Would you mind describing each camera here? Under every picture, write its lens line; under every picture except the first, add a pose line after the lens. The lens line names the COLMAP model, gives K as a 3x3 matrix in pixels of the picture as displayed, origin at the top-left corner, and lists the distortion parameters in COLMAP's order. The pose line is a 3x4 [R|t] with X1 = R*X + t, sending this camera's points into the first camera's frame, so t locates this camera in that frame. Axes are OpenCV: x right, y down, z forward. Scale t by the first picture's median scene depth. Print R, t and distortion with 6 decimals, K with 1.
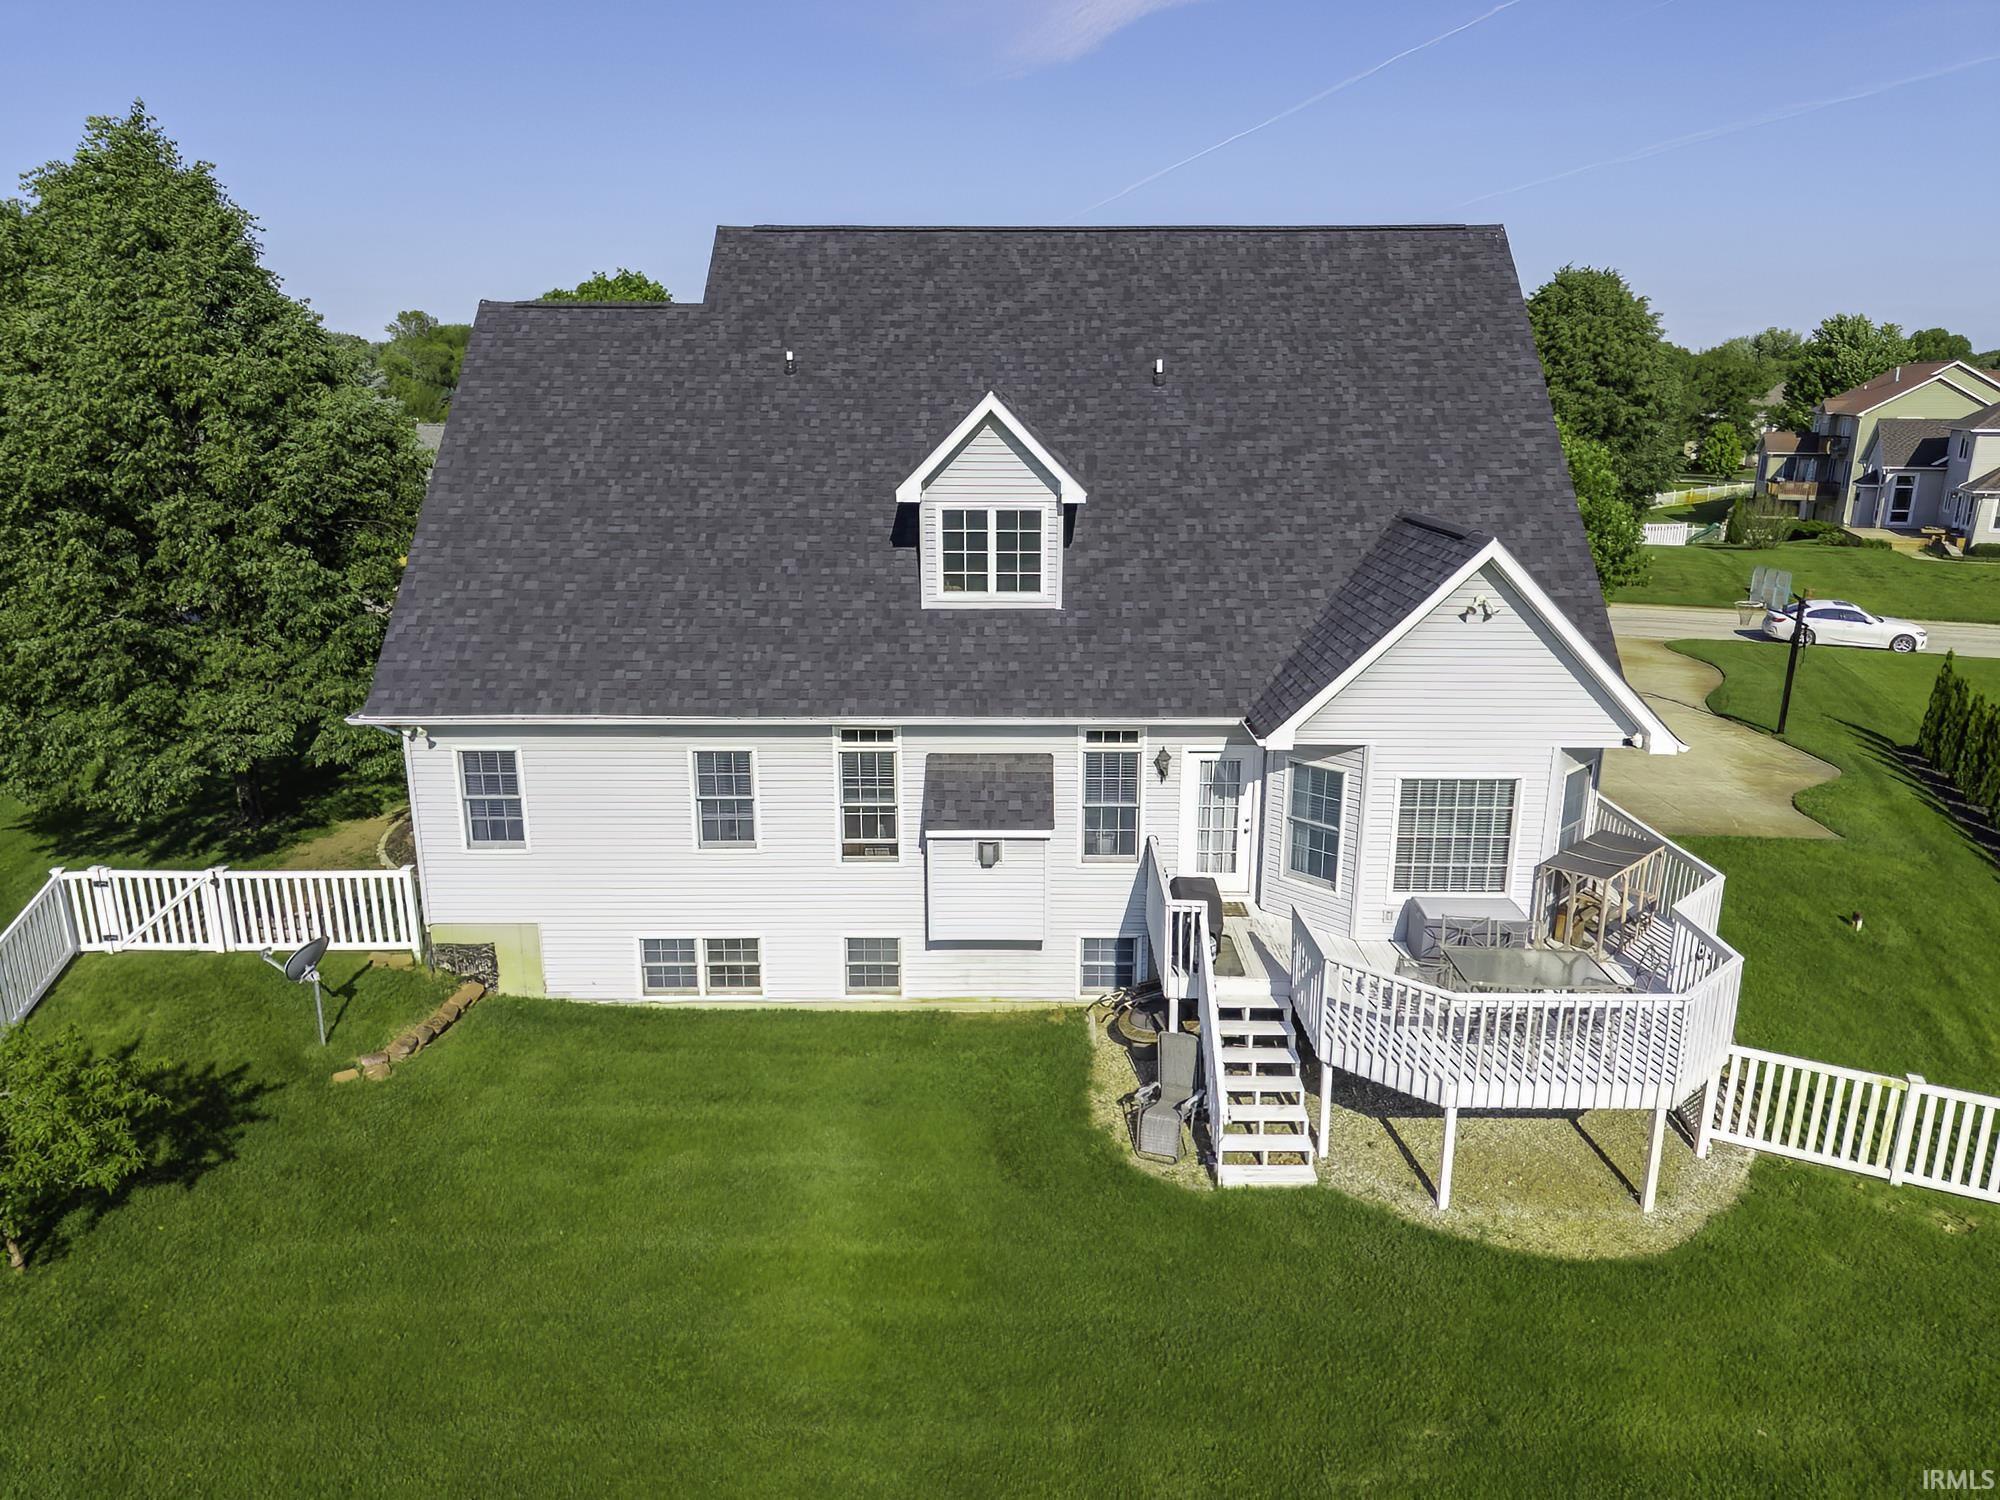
lens RADIAL K [[1424.9, 0, 992.1], [0, 1424.9, 742.6], [0, 0, 1]] dist [0.035776, -0.002796]
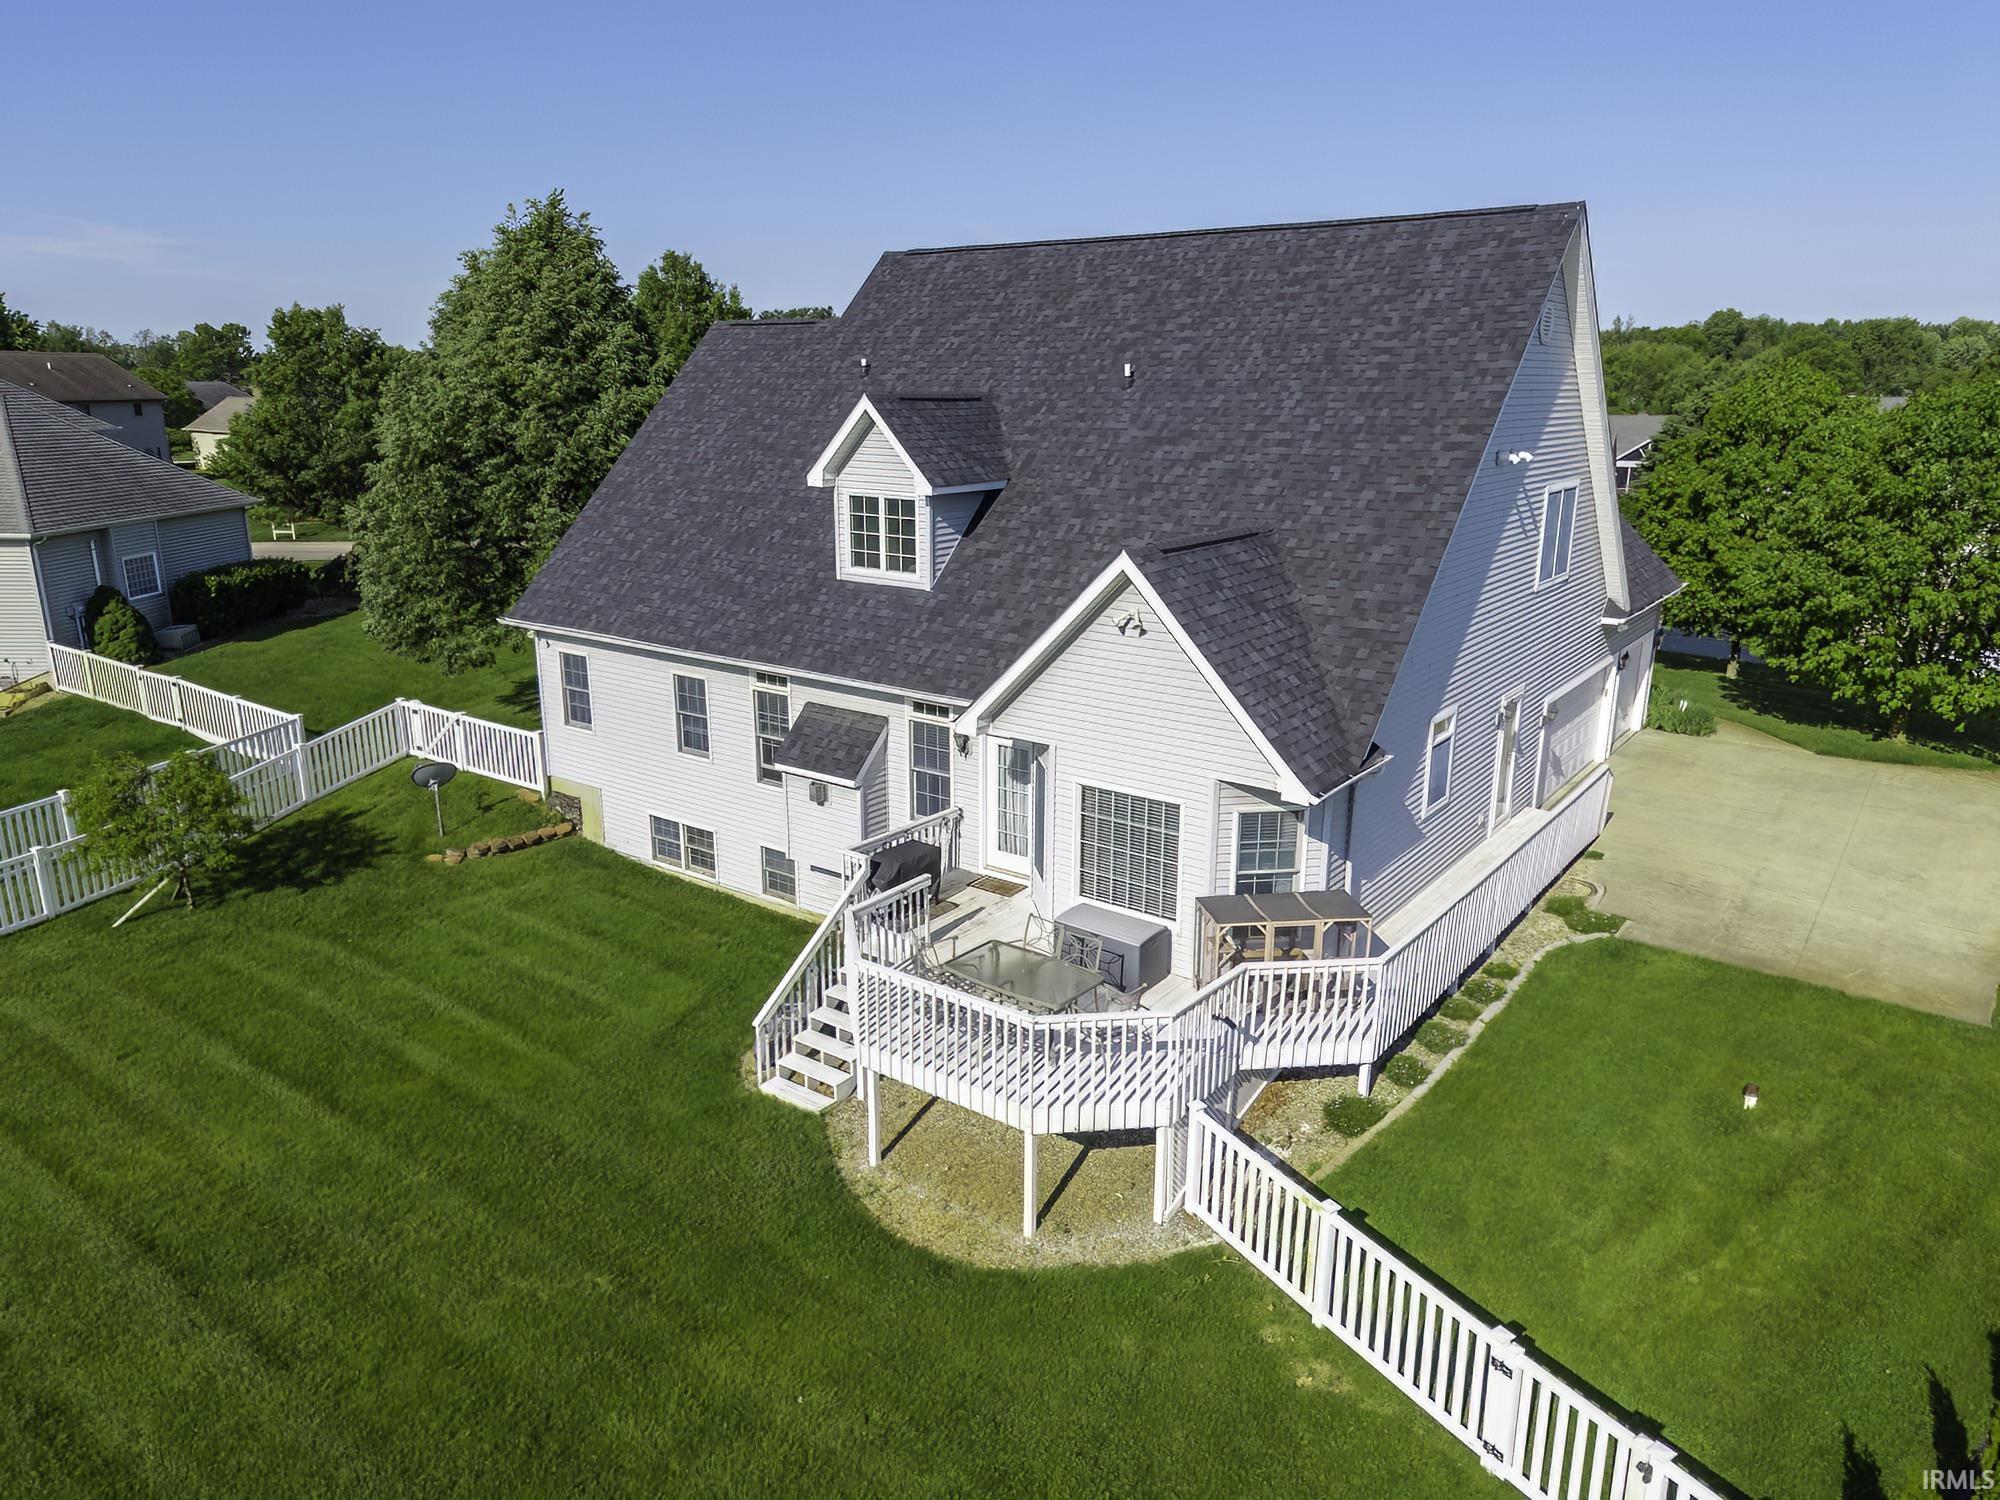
lens RADIAL K [[1385.8, 0, 949.6], [0, 1385.8, 750.2], [0, 0, 1]] dist [0.039075, -0.002899]
pose [[0.790877, 0.160369, -0.590589, 0.720251], [-0.155374, 0.986051, 0.059687, -0.038716], [0.591923, 0.044557, 0.804762, 0.150711]]
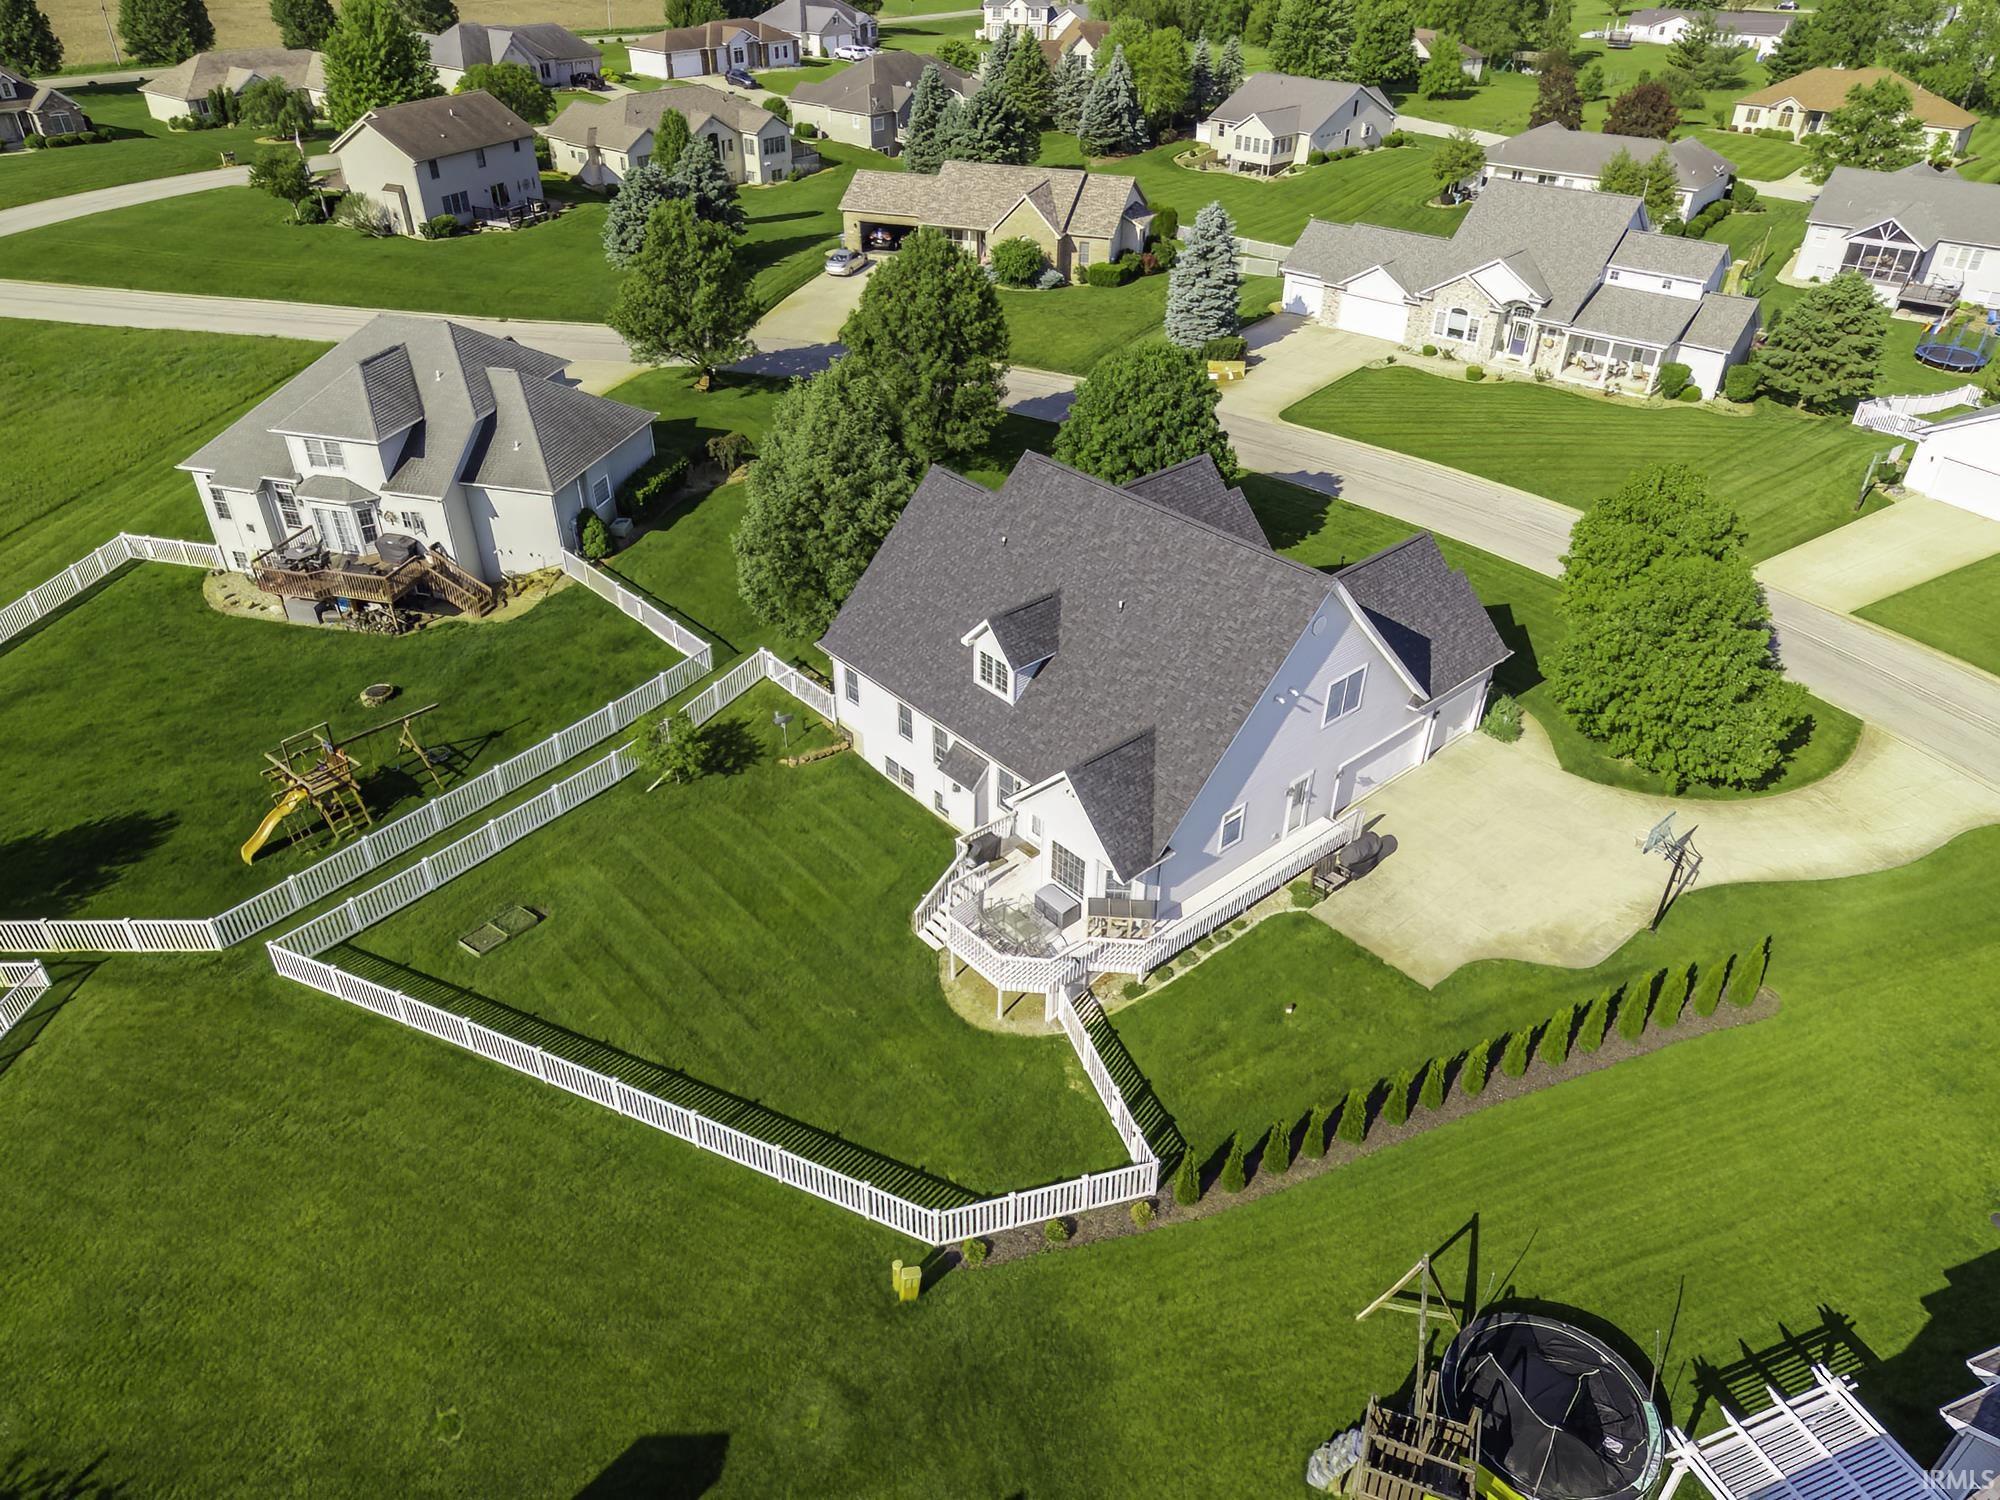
lens RADIAL K [[1383.4, 0, 909.0], [0, 1383.4, 744.1], [0, 0, 1]] dist [0.241795, -0.000650]
pose [[0.629972, 0.416609, -0.655418, 1.467592], [-0.173811, 0.898164, 0.403846, -0.932214], [0.756918, -0.140493, 0.638229, -0.592954]]
